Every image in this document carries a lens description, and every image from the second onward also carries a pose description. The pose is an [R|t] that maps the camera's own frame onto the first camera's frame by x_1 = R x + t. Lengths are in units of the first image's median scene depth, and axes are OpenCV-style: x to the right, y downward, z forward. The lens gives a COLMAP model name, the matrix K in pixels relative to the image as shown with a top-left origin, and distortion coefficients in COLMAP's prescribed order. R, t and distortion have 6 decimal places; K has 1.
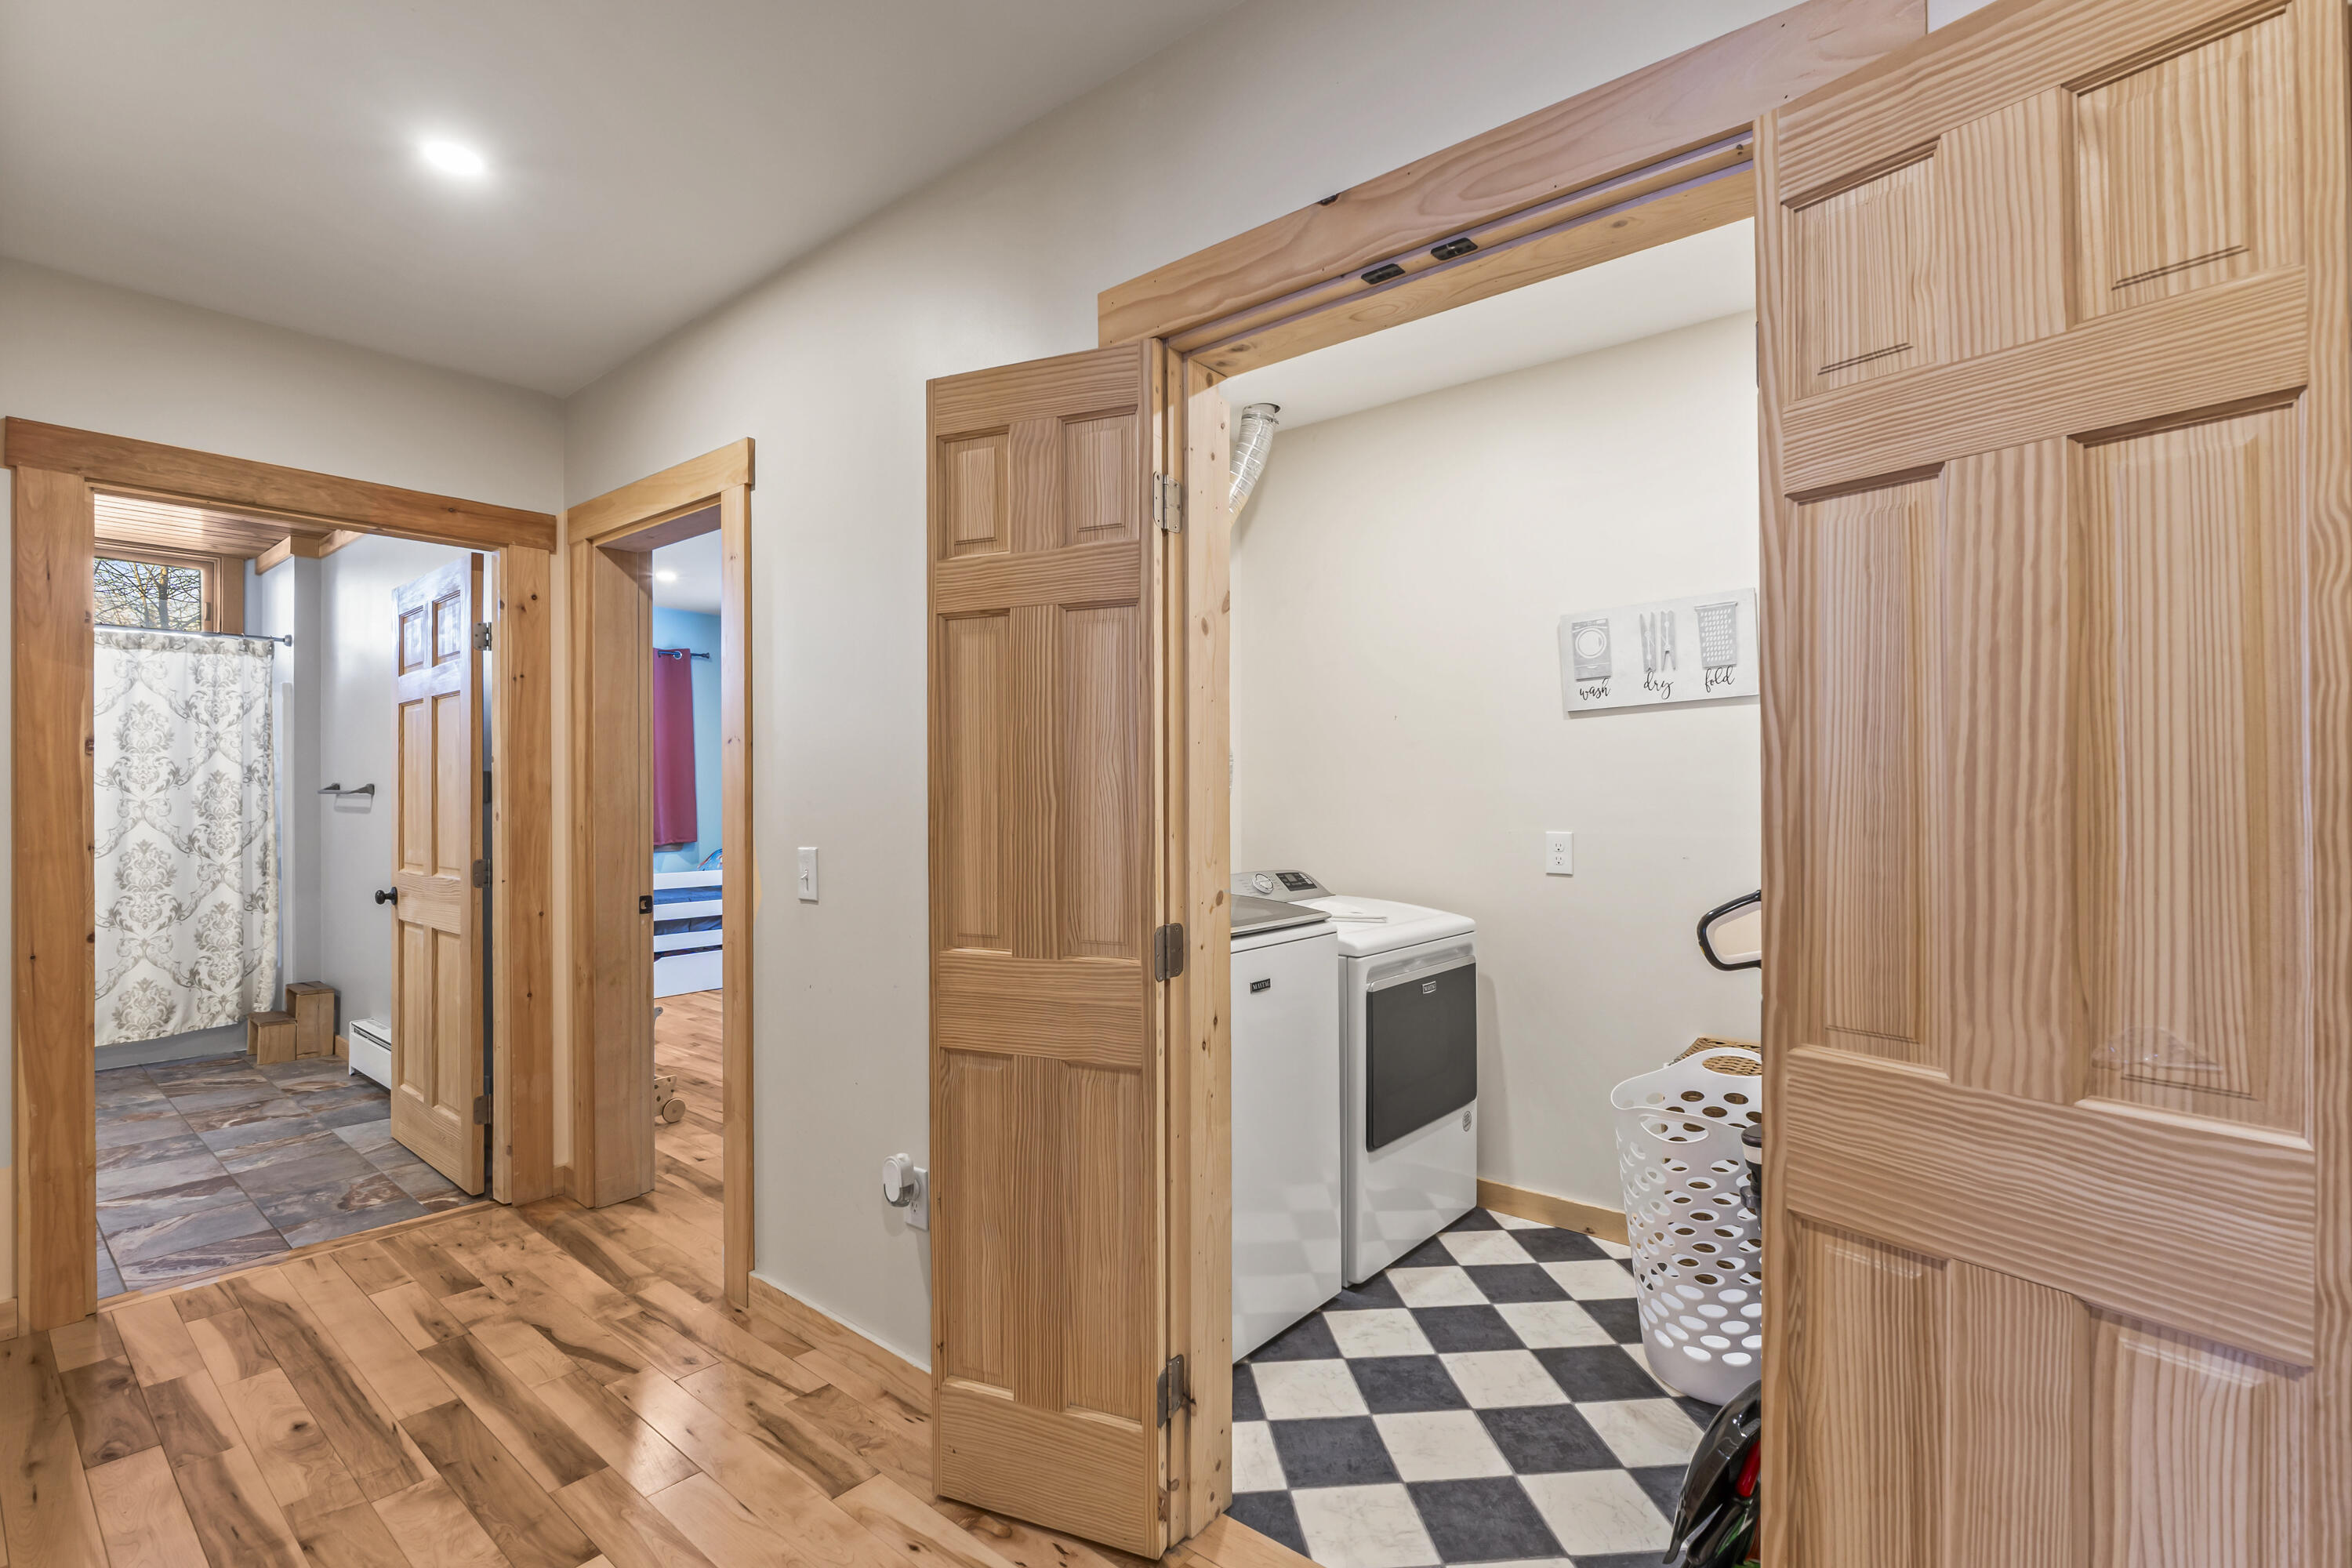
lens RADIAL K [[1052.6, 0, 1172.4], [0, 1052.6, 781.3], [0, 0, 1]] dist [-0.008211, 0.000968]
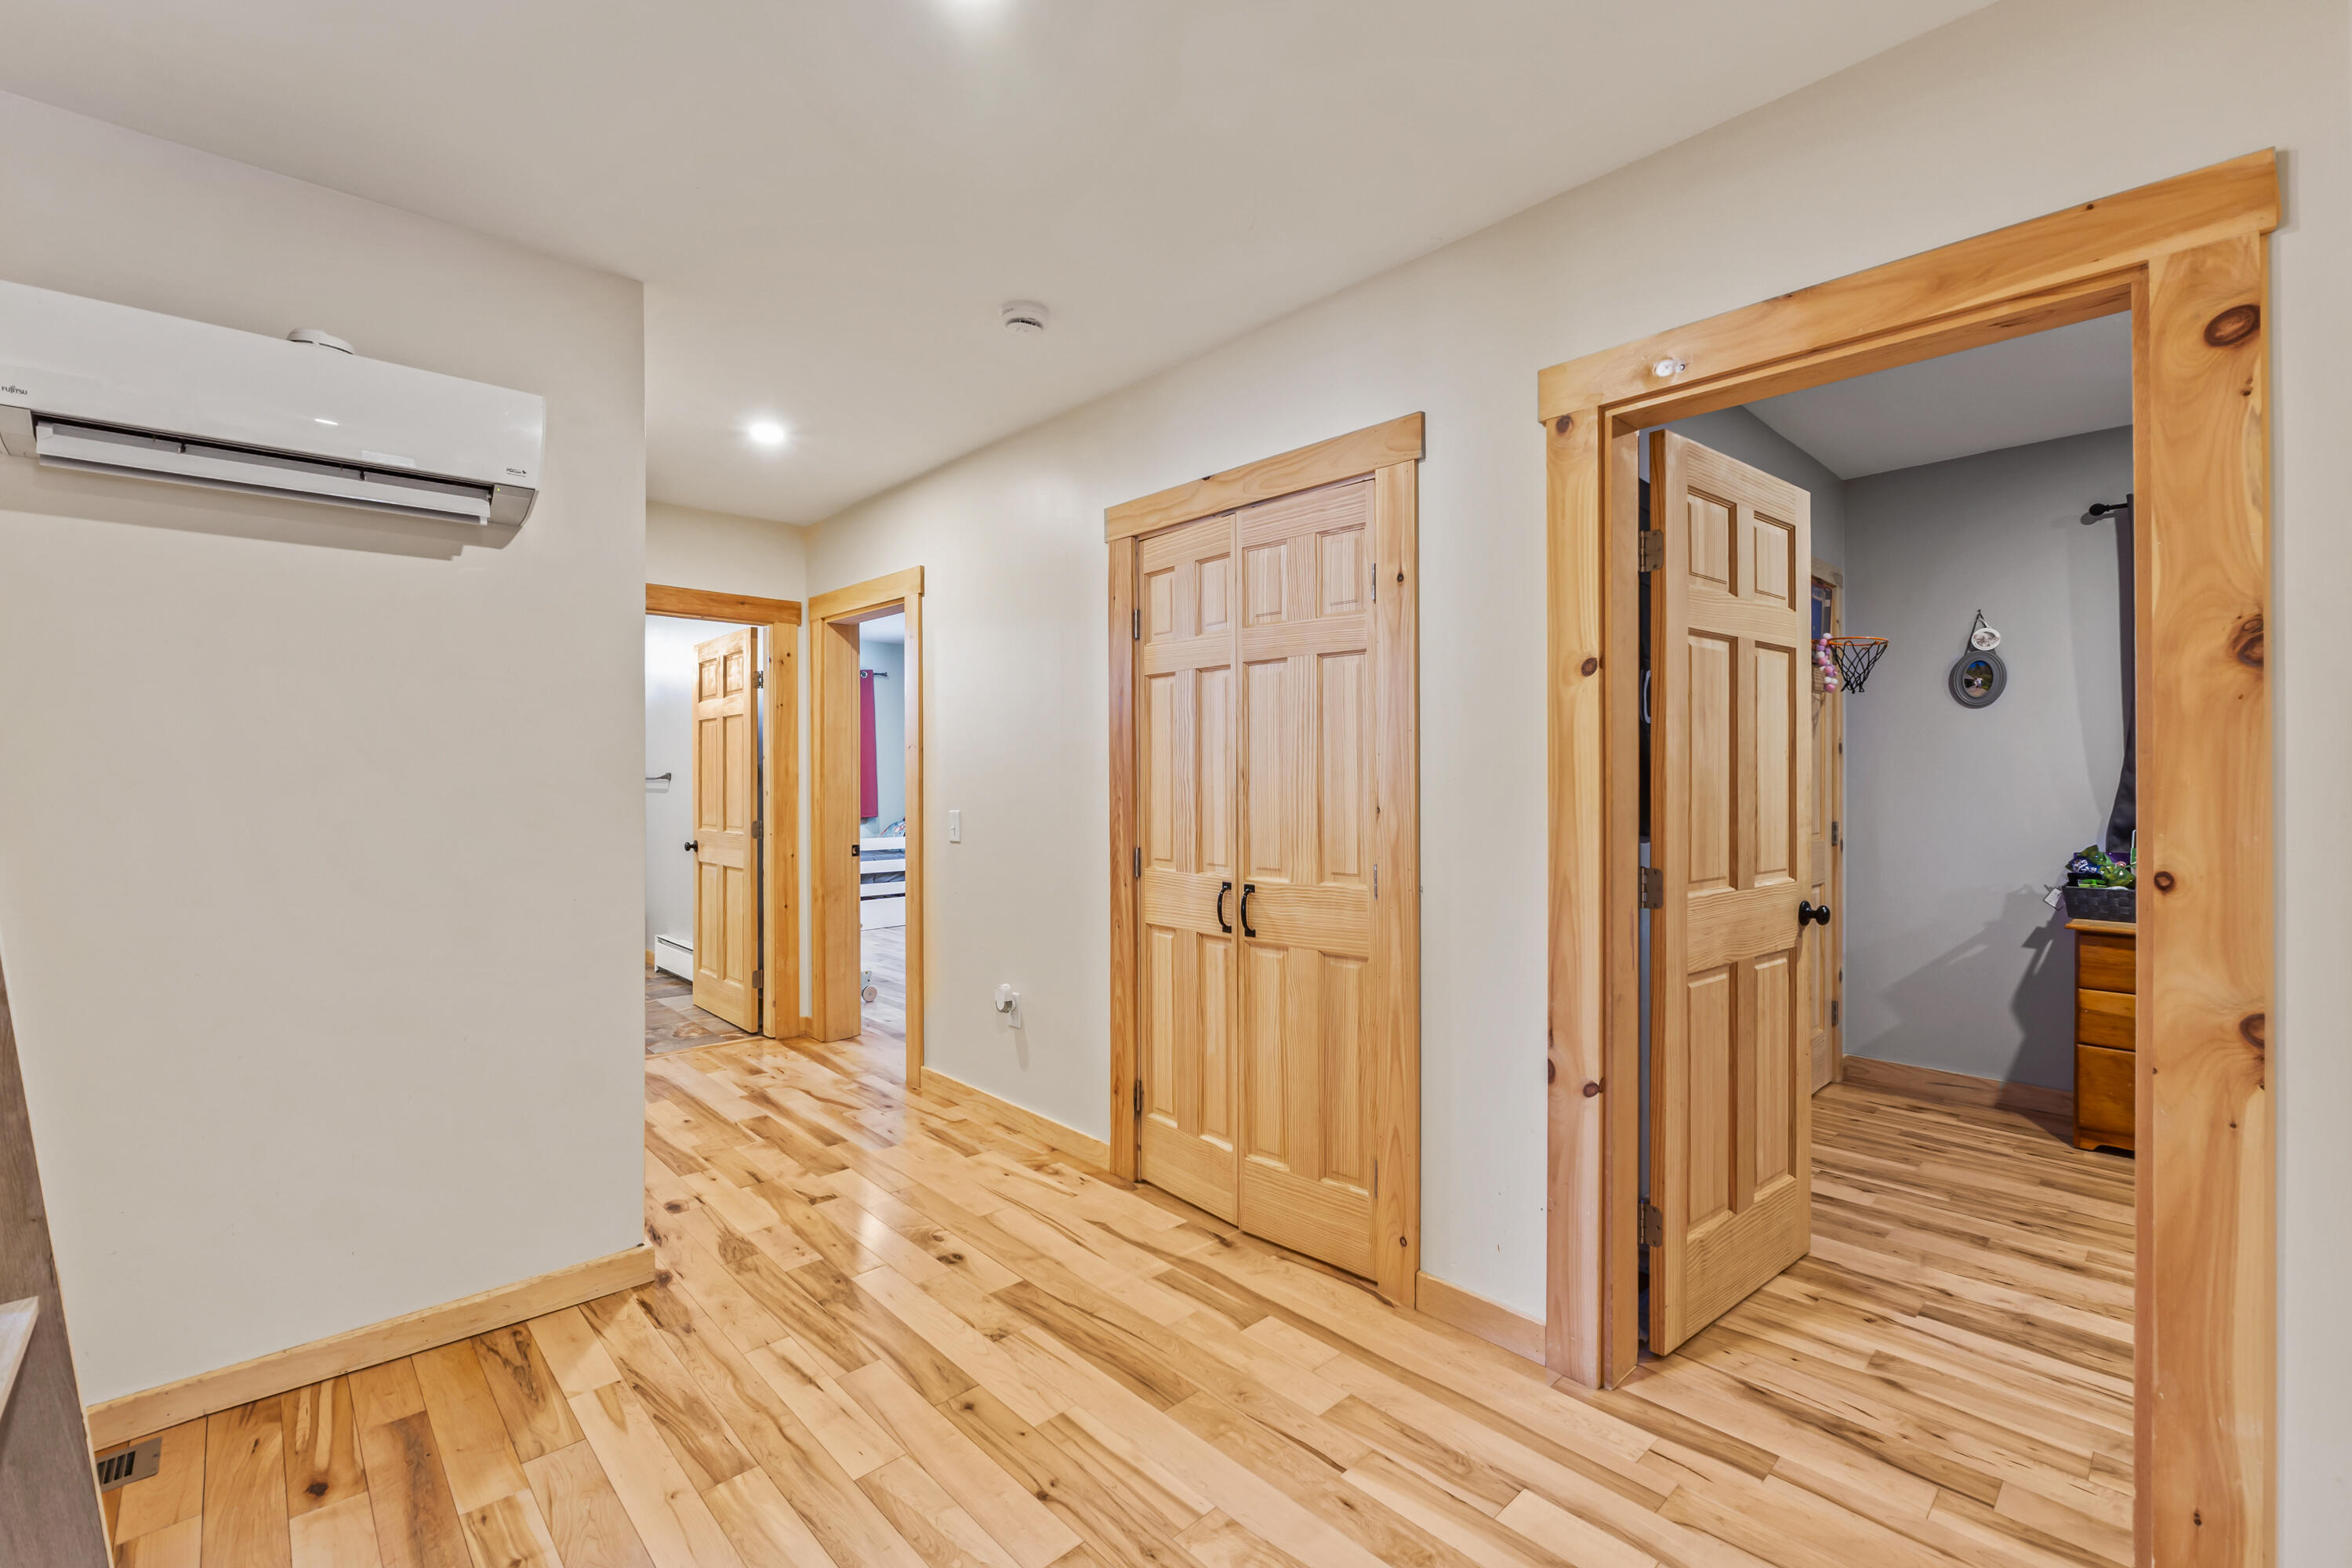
lens RADIAL K [[1004.7, 0, 1184.8], [0, 1004.7, 775.7], [0, 0, 1]] dist [-0.003076, -0.001951]
pose [[0.992985, 0.001666, -0.118225, 0.152458], [-0.001112, 0.999988, 0.004759, -0.001136], [0.118232, -0.004595, 0.992975, -0.404918]]
